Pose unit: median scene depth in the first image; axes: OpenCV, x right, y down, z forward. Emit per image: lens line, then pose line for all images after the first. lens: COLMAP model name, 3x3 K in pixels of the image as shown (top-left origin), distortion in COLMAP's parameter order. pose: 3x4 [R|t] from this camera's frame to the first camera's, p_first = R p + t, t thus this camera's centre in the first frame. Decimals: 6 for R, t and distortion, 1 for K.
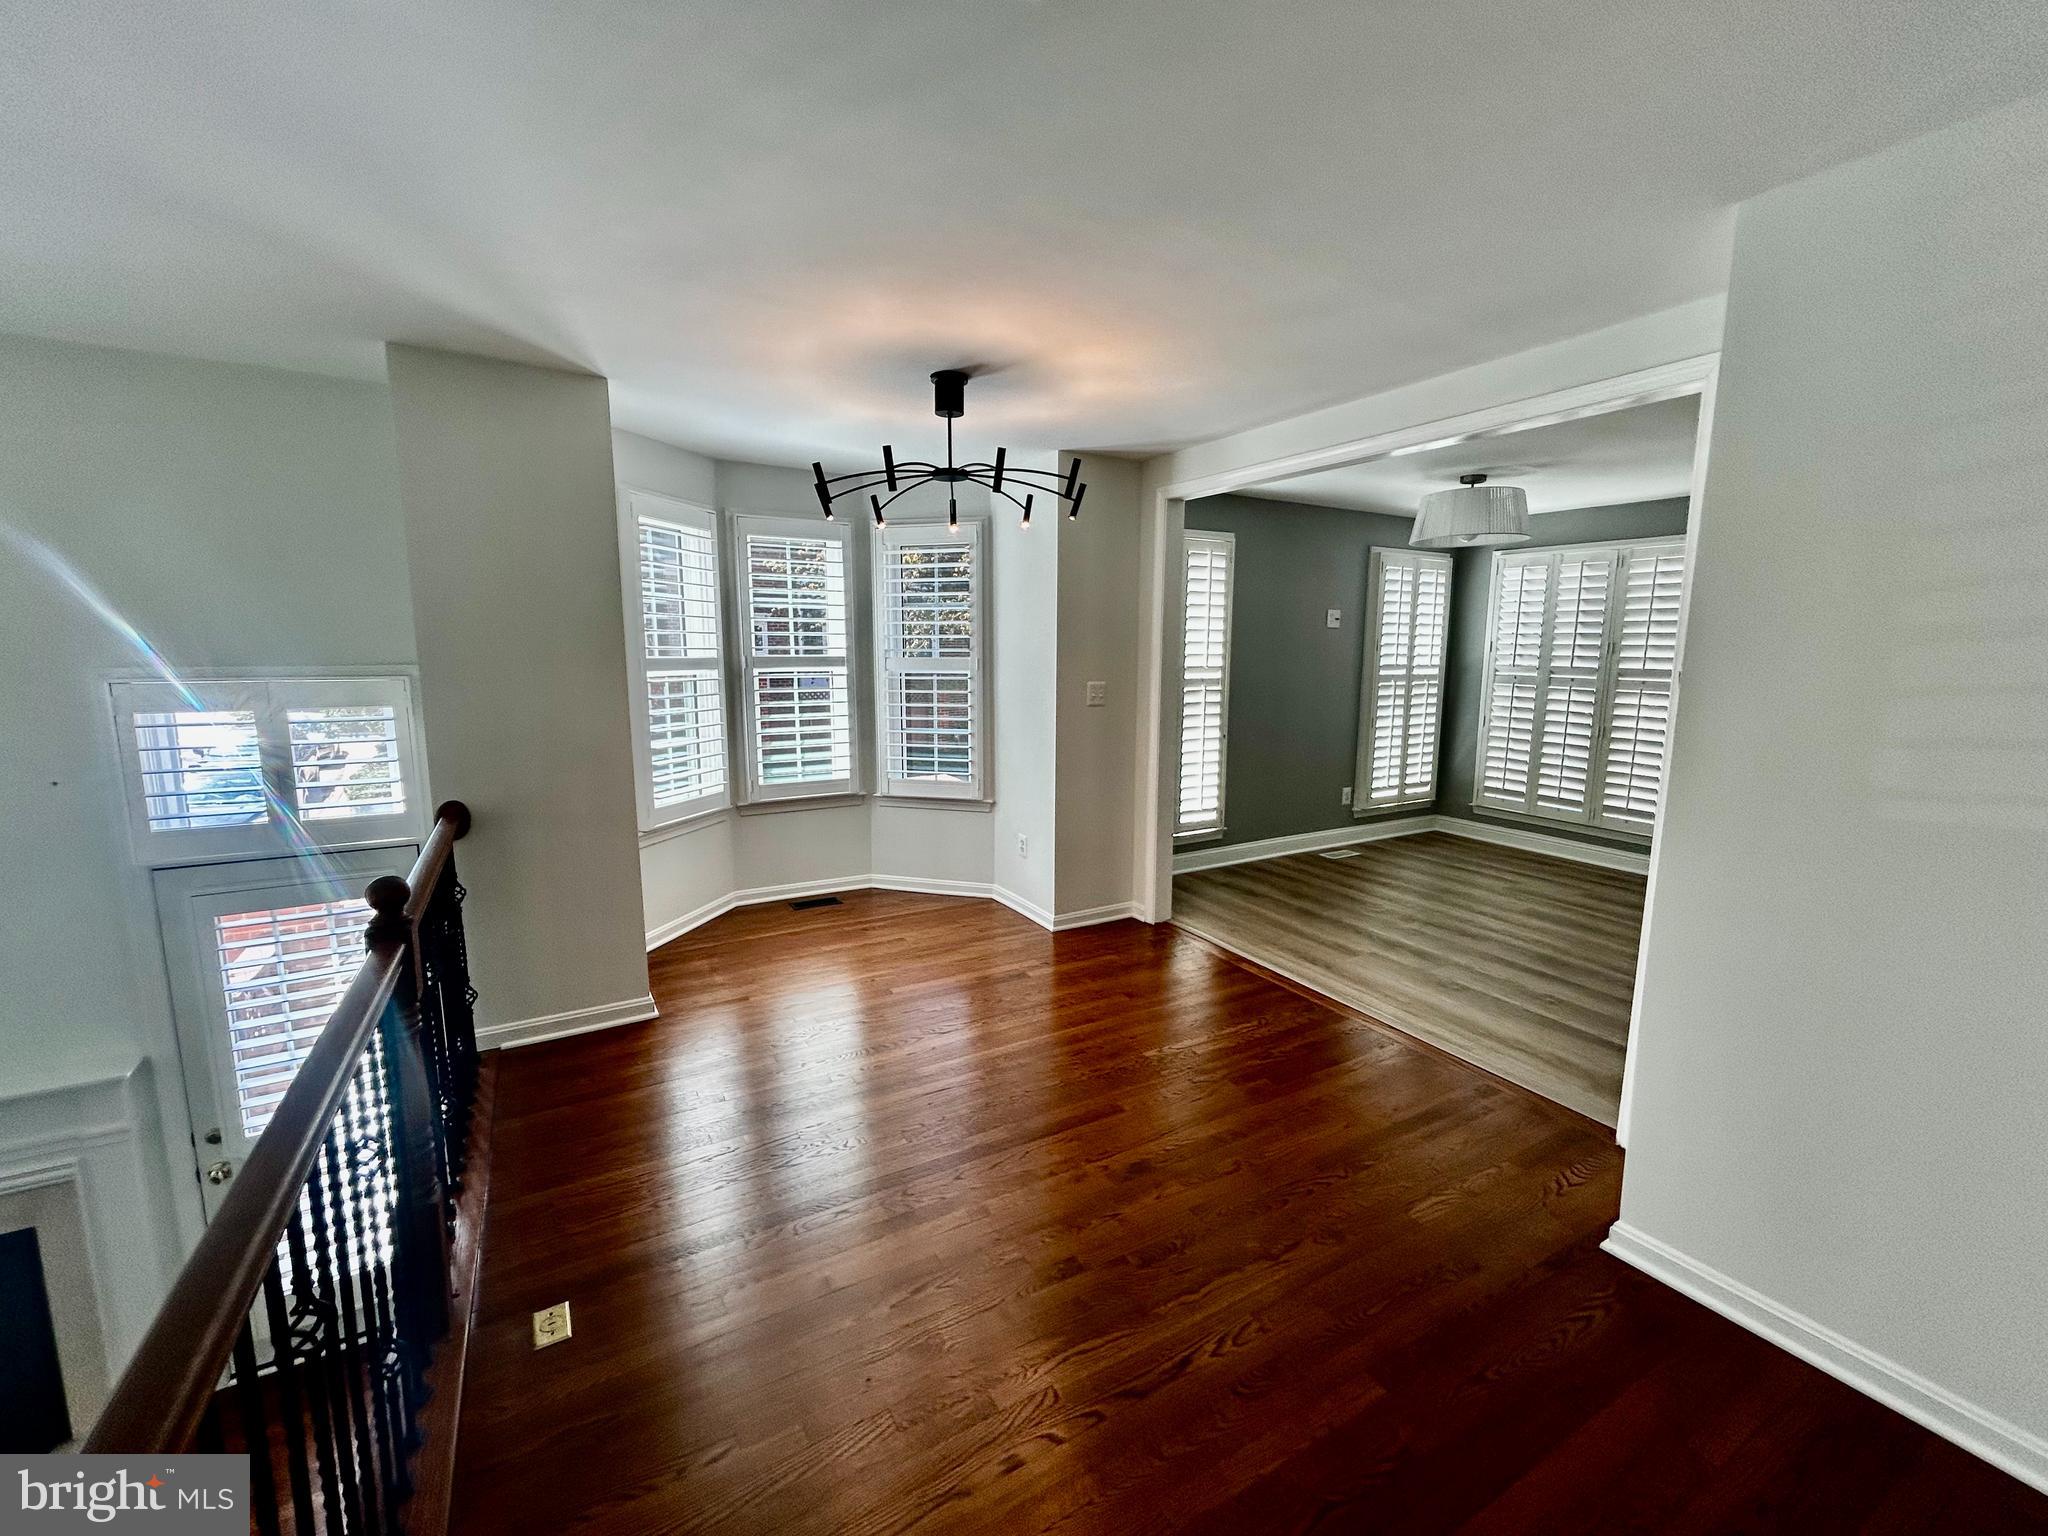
lens RADIAL K [[832.7, 0, 1024.0], [0, 832.7, 768.0], [0, 0, 1]] dist [-0.001329, 0.000142]
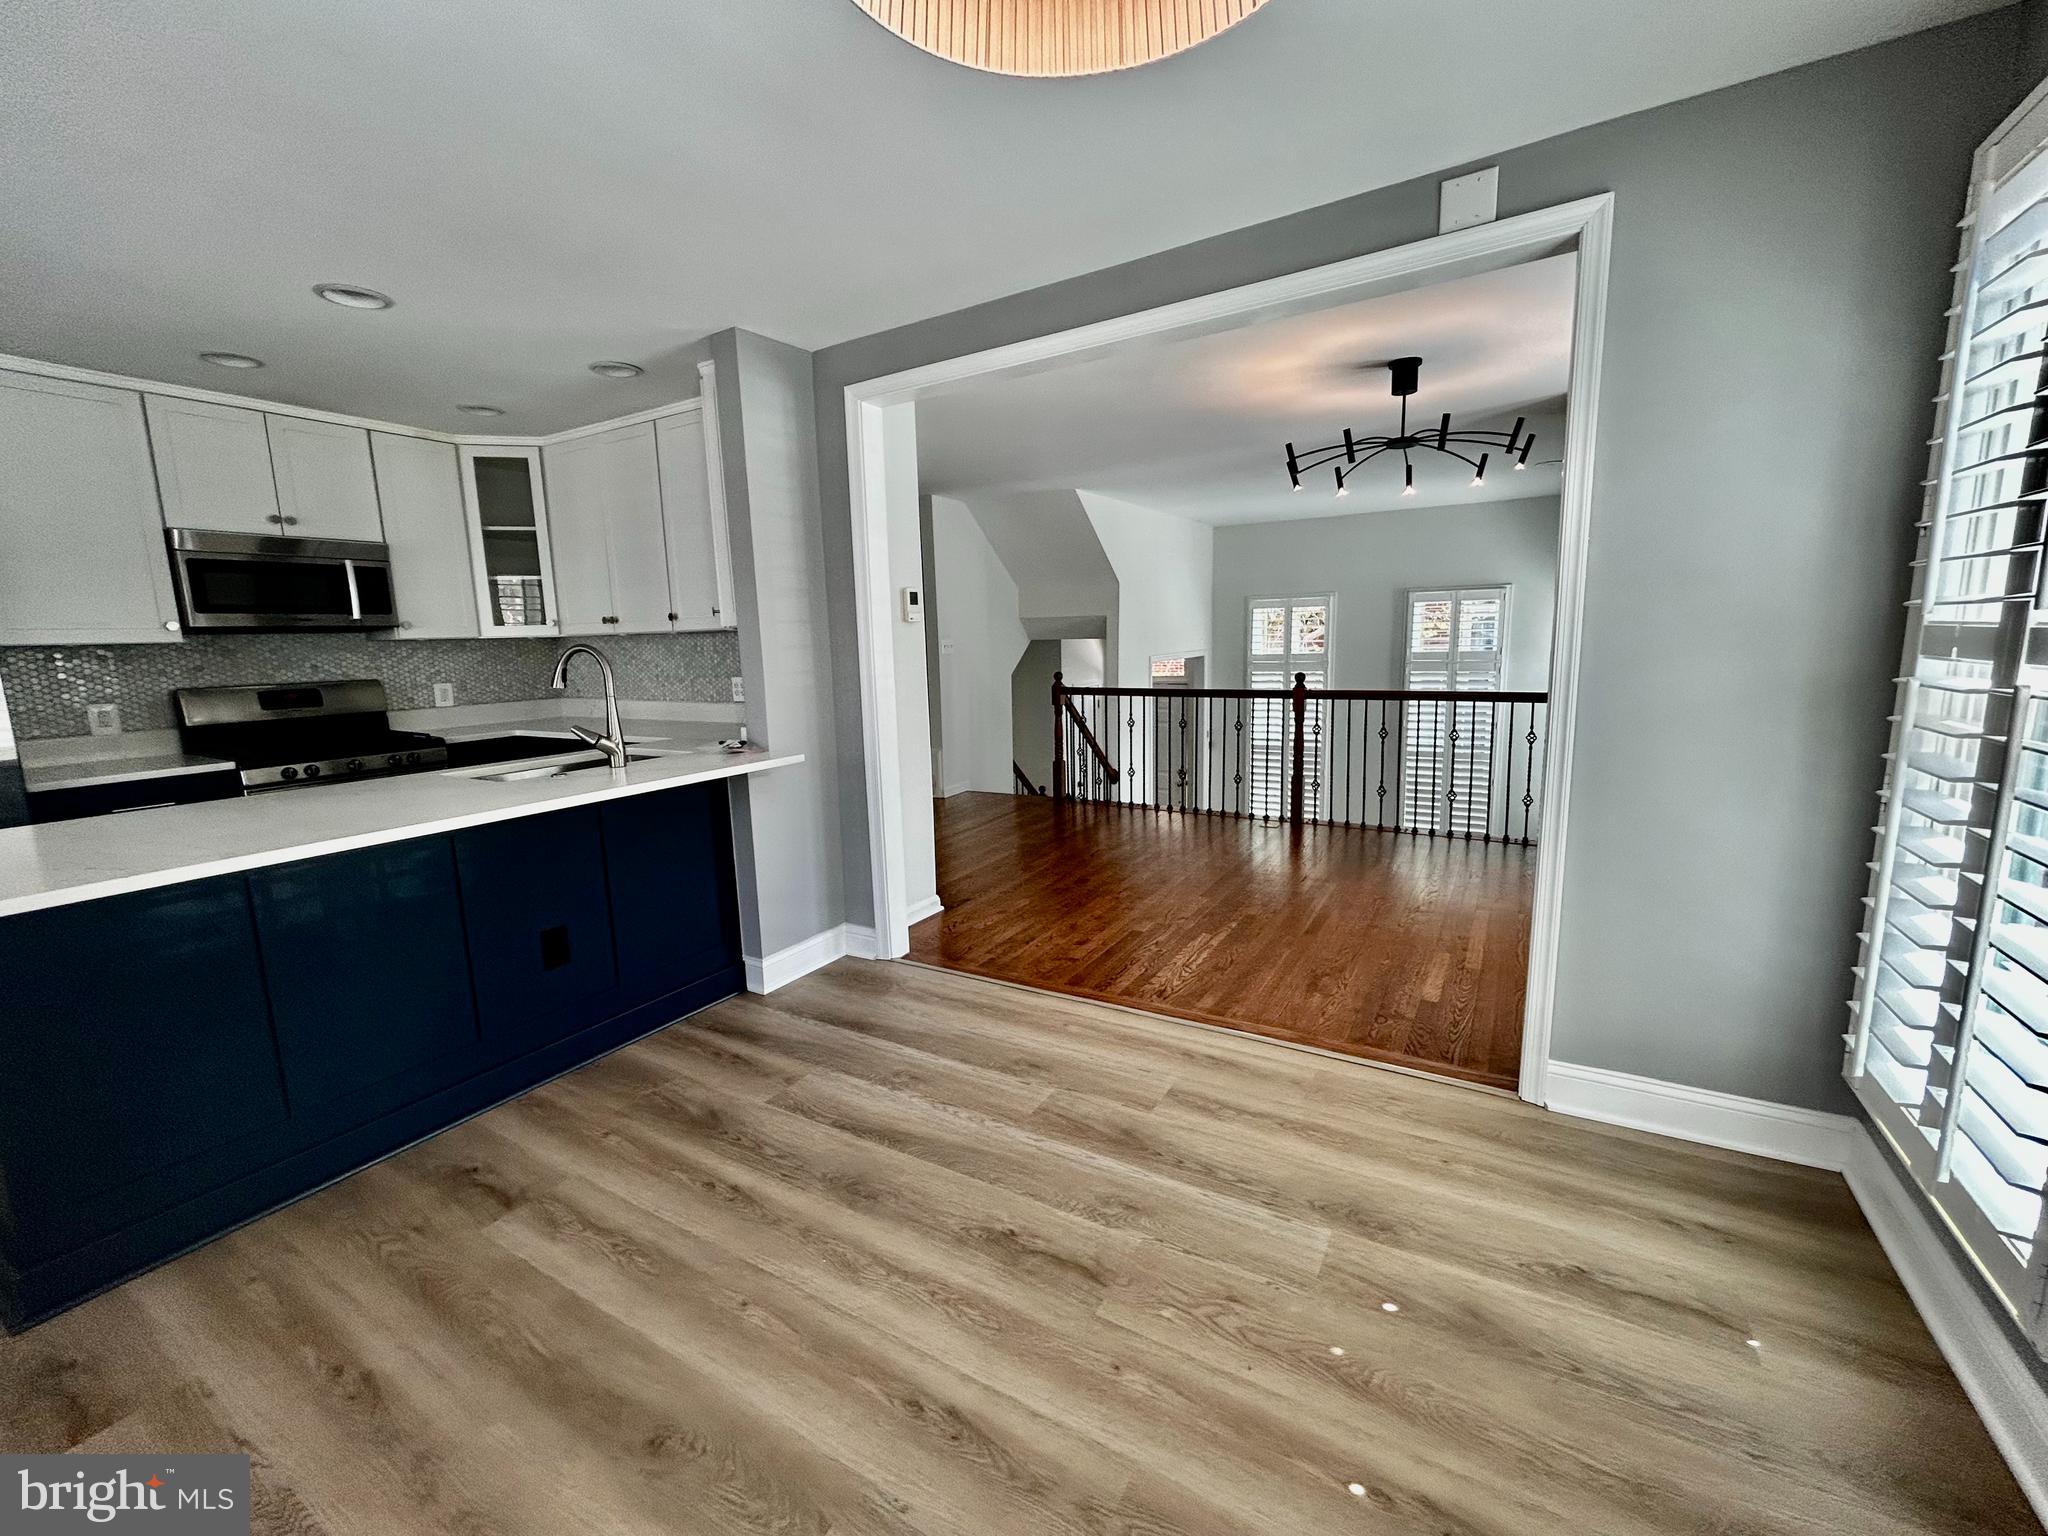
lens RADIAL K [[832.7, 0, 1024.0], [0, 832.7, 768.0], [0, 0, 1]] dist [-0.001329, 0.000142]
pose [[-0.873915, 0.103922, -0.474840, 0.615172], [-0.043582, 0.956192, 0.289479, -0.133455], [0.484121, 0.273674, -0.831101, 1.136154]]
